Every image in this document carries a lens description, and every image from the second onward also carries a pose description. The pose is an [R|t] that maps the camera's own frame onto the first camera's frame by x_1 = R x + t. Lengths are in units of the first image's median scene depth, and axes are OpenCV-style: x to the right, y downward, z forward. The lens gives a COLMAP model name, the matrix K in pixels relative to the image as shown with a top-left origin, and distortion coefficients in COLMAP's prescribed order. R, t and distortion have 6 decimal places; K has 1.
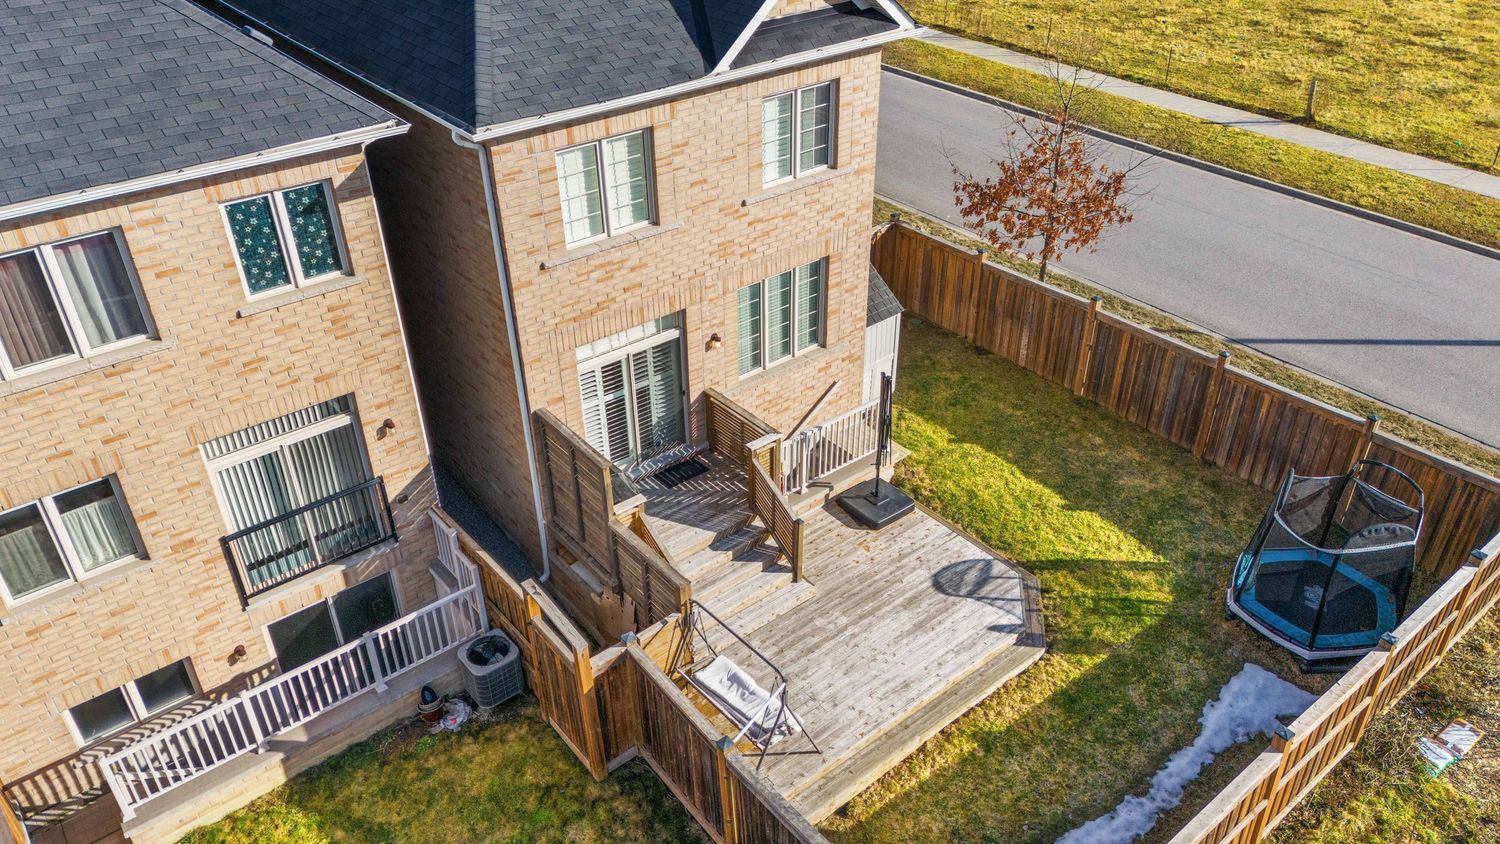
lens RADIAL K [[1109.2, 0, 751.8], [0, 1109.2, 412.9], [0, 0, 1]] dist [0.081185, -0.083733]
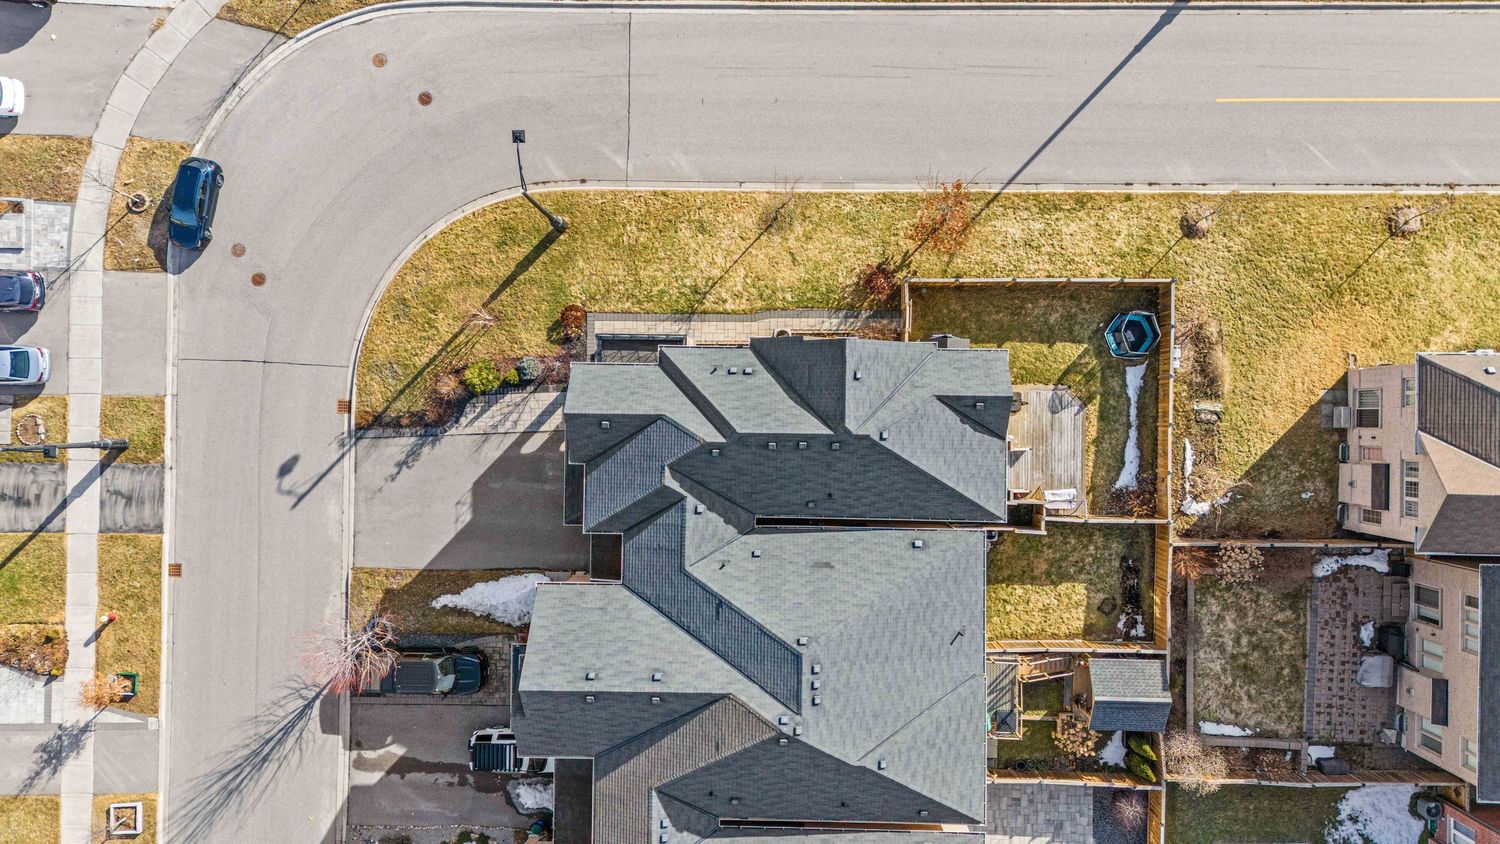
lens RADIAL K [[1109.2, 0, 747.0], [0, 1109.2, 419.9], [0, 0, 1]] dist [0.081185, -0.083733]
pose [[0.642480, -0.766255, -0.008480, -0.438637], [0.432390, 0.353365, 0.829562, -3.291216], [-0.632659, -0.536643, 0.558351, -0.310852]]
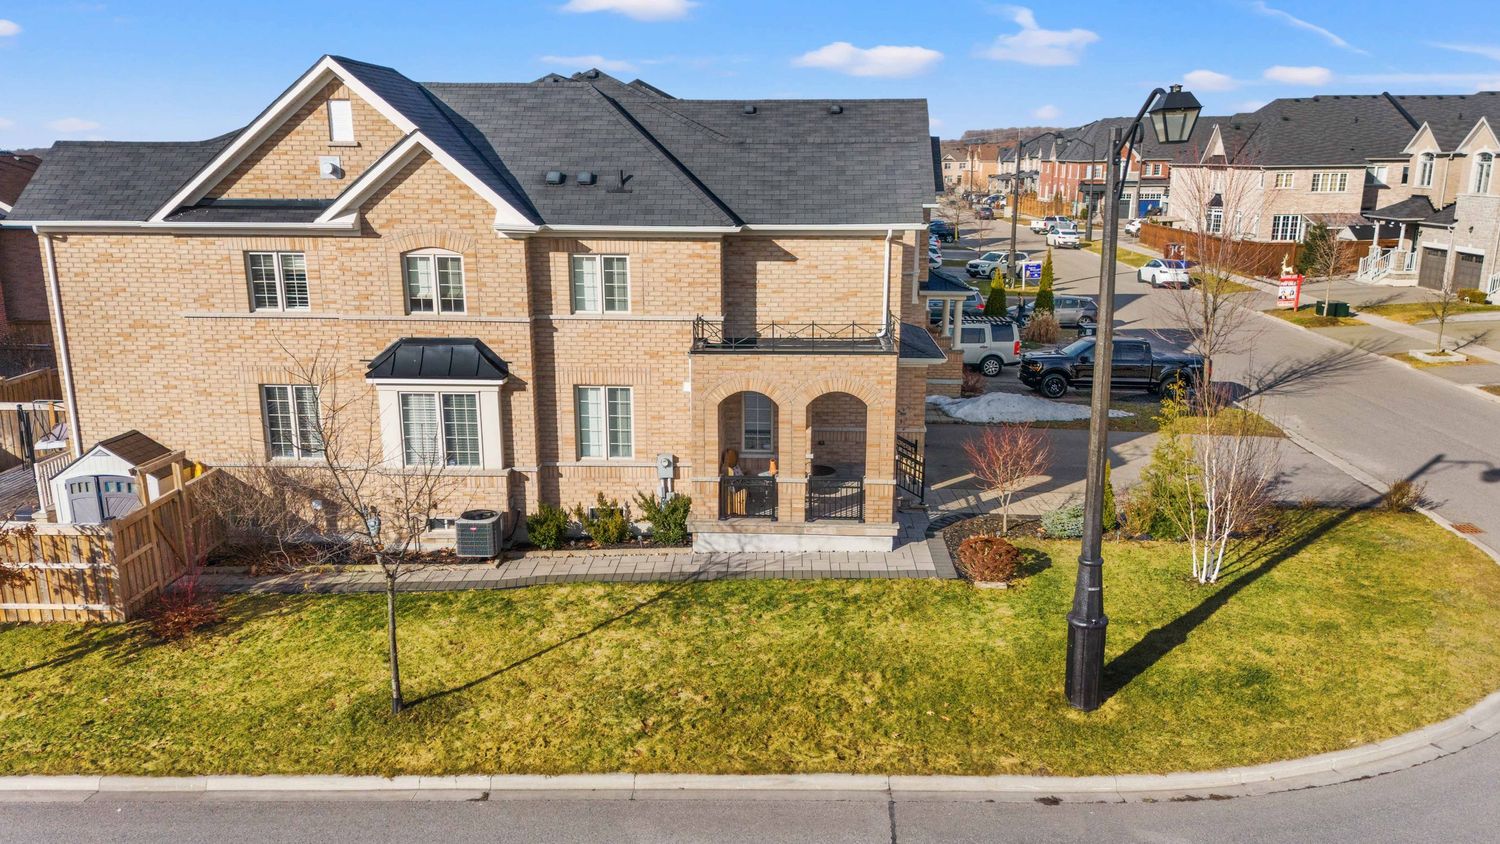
lens RADIAL K [[1109.2, 0, 751.1], [0, 1109.2, 411.8], [0, 0, 1]] dist [0.081185, -0.083733]
pose [[-0.664881, 0.186787, -0.723218, 0.656056], [-0.392689, 0.736219, 0.551159, -1.441374], [0.635396, 0.650455, -0.416149, 2.572357]]
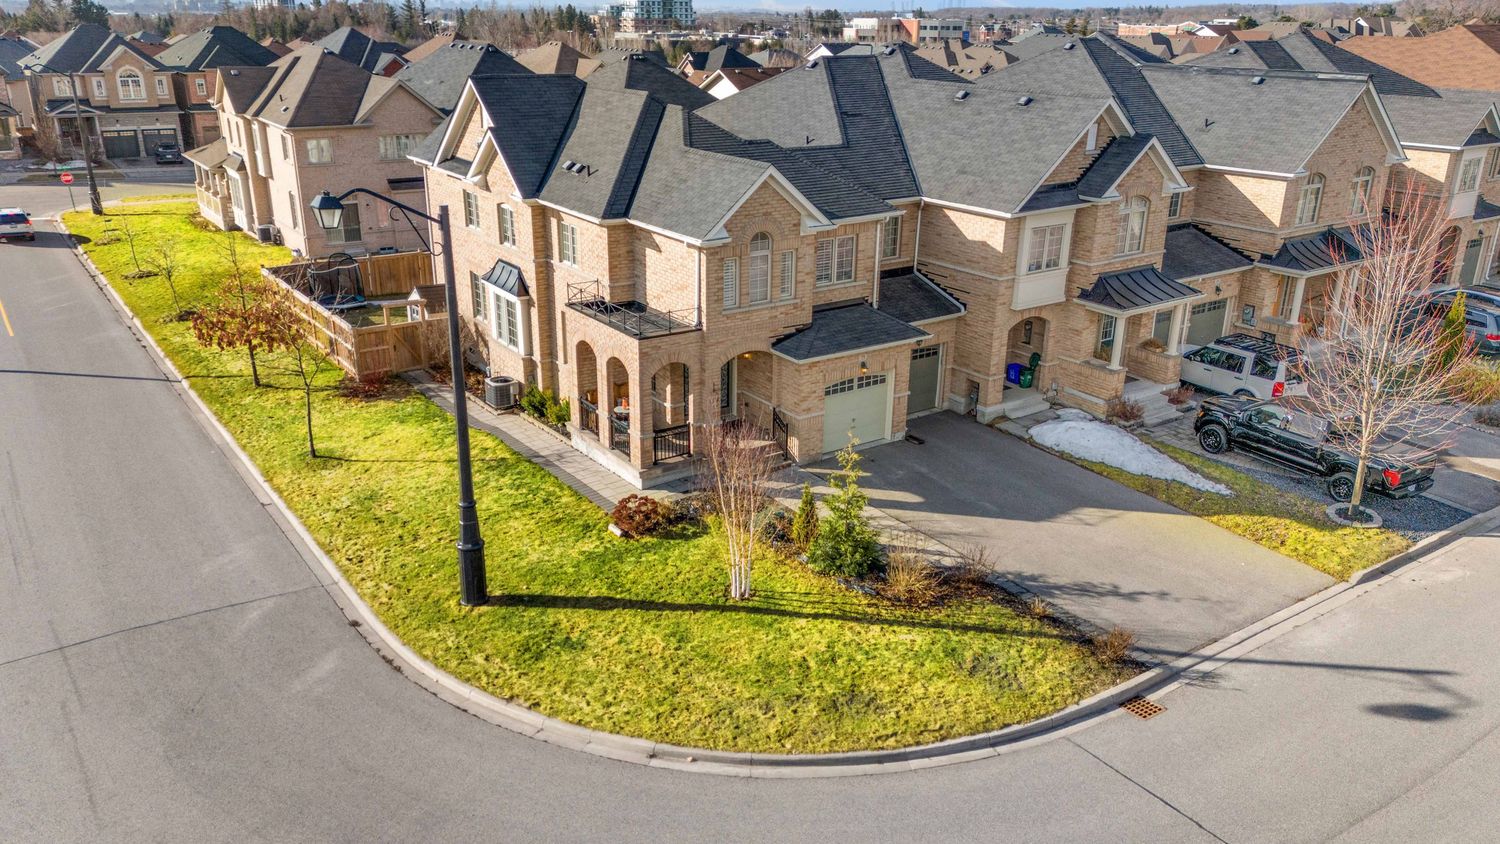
lens RADIAL K [[1109.2, 0, 760.3], [0, 1109.2, 434.6], [0, 0, 1]] dist [0.081185, -0.083733]
pose [[-0.997536, -0.020453, 0.067108, -0.902752], [0.041840, 0.594382, 0.803094, -2.163212], [-0.056313, 0.803923, -0.592061, 3.261146]]
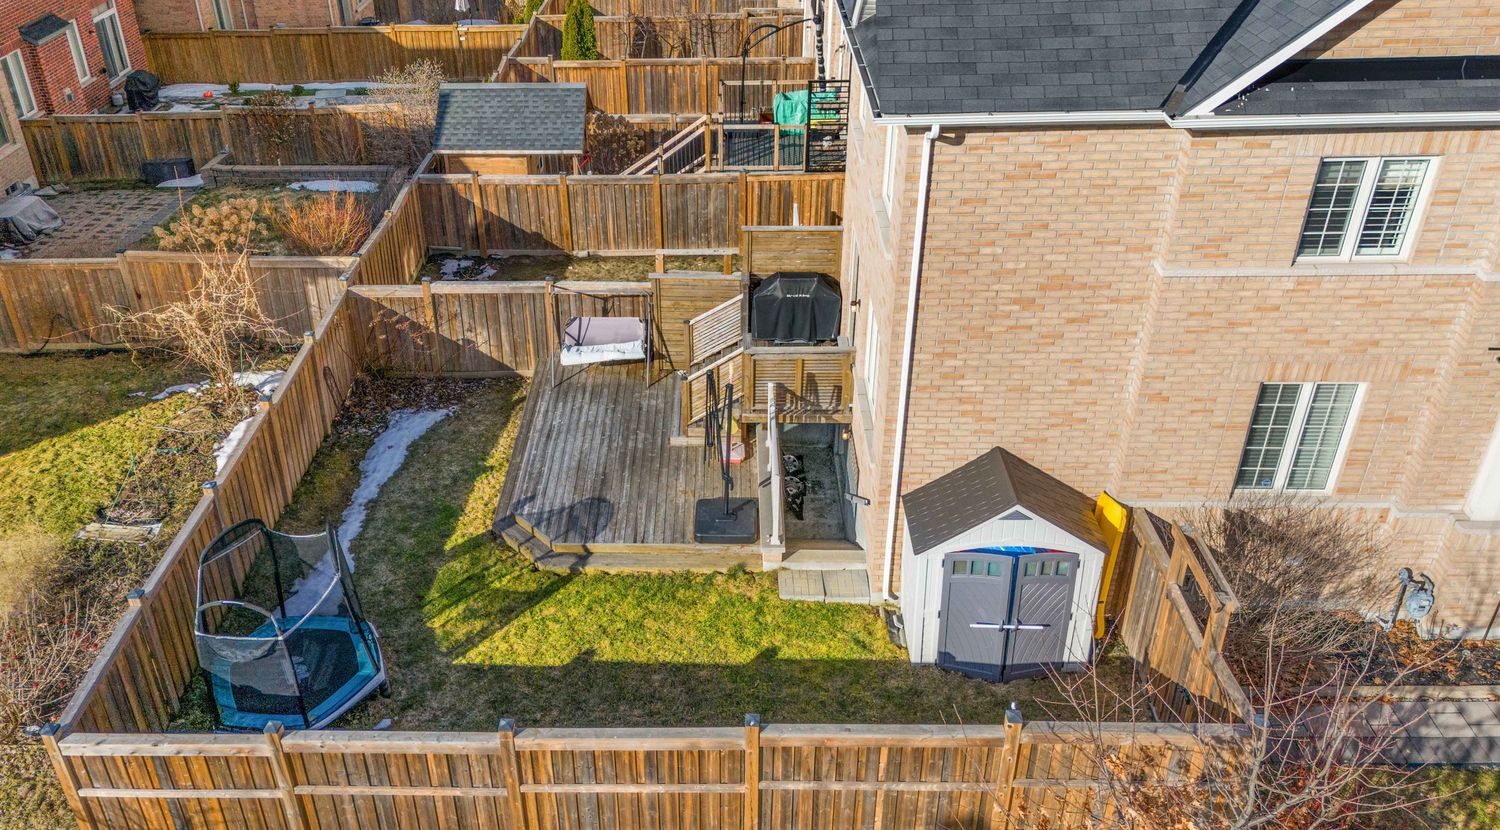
lens RADIAL K [[1201.3, 0, 683.8], [0, 1201.3, 402.8], [0, 0, 1]] dist [0.046413, 0.000615]
pose [[-0.656062, 0.408825, -0.634385, 0.891890], [-0.379304, 0.548084, 0.745474, -0.862012], [0.652465, 0.729702, -0.204508, 1.350705]]
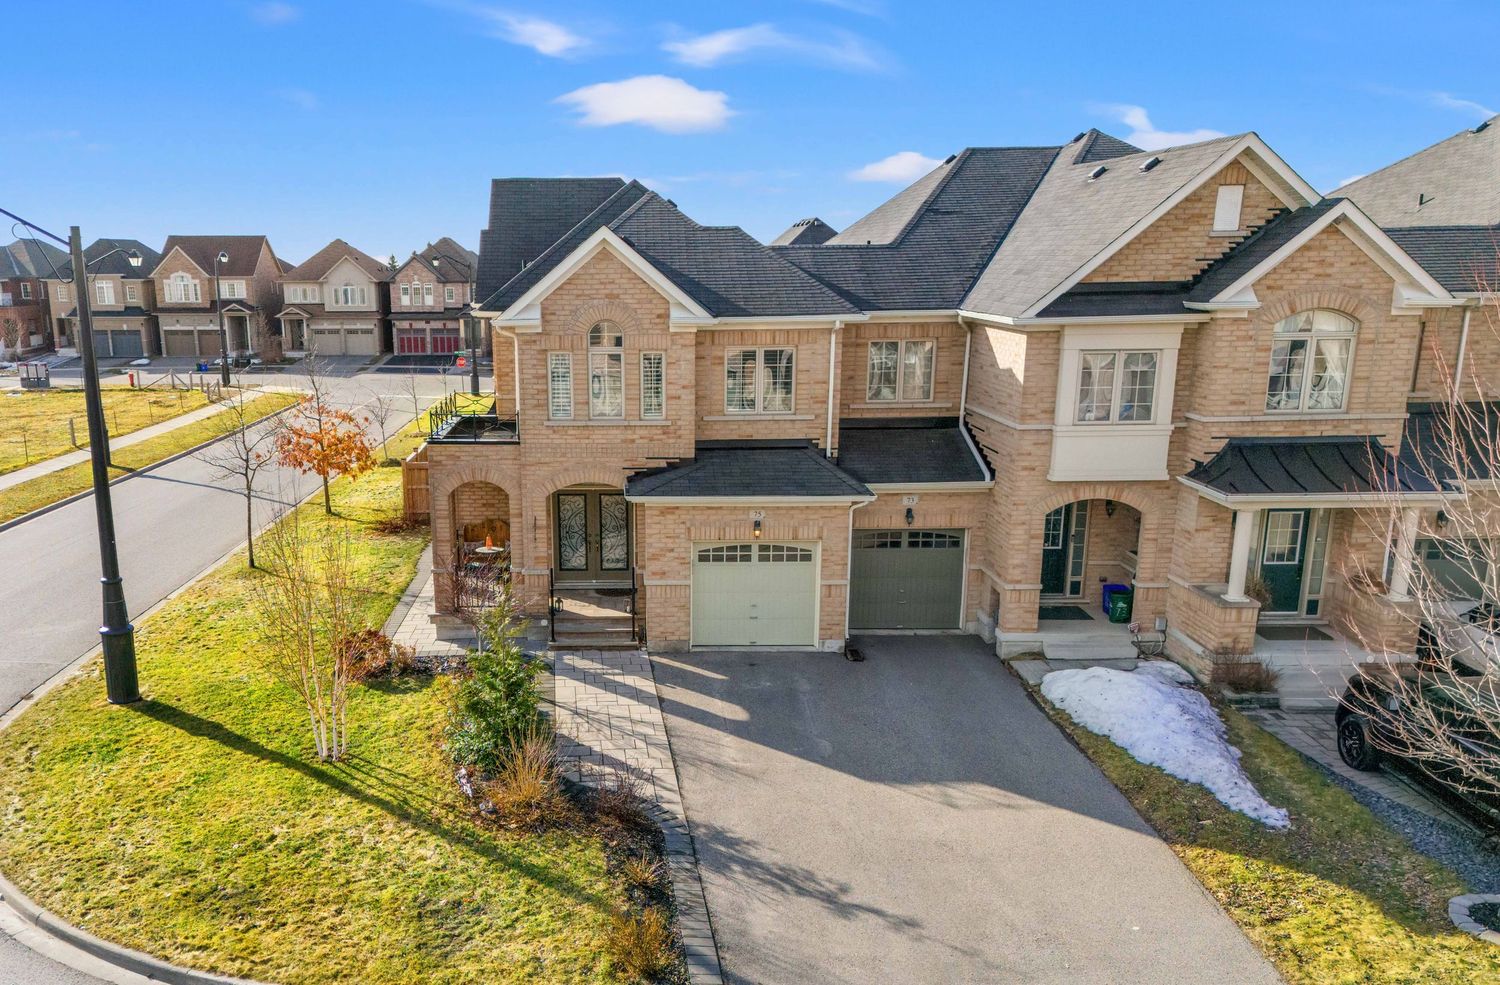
lens RADIAL K [[1240.0, 0, 605.5], [0, 1240.0, 585.1], [0, 0, 1]] dist [0.039902, 0.010508]
pose [[-0.773381, -0.140723, 0.618125, -1.818128], [0.359481, 0.705779, 0.610450, -1.559617], [-0.522164, 0.694315, -0.495249, 2.868607]]
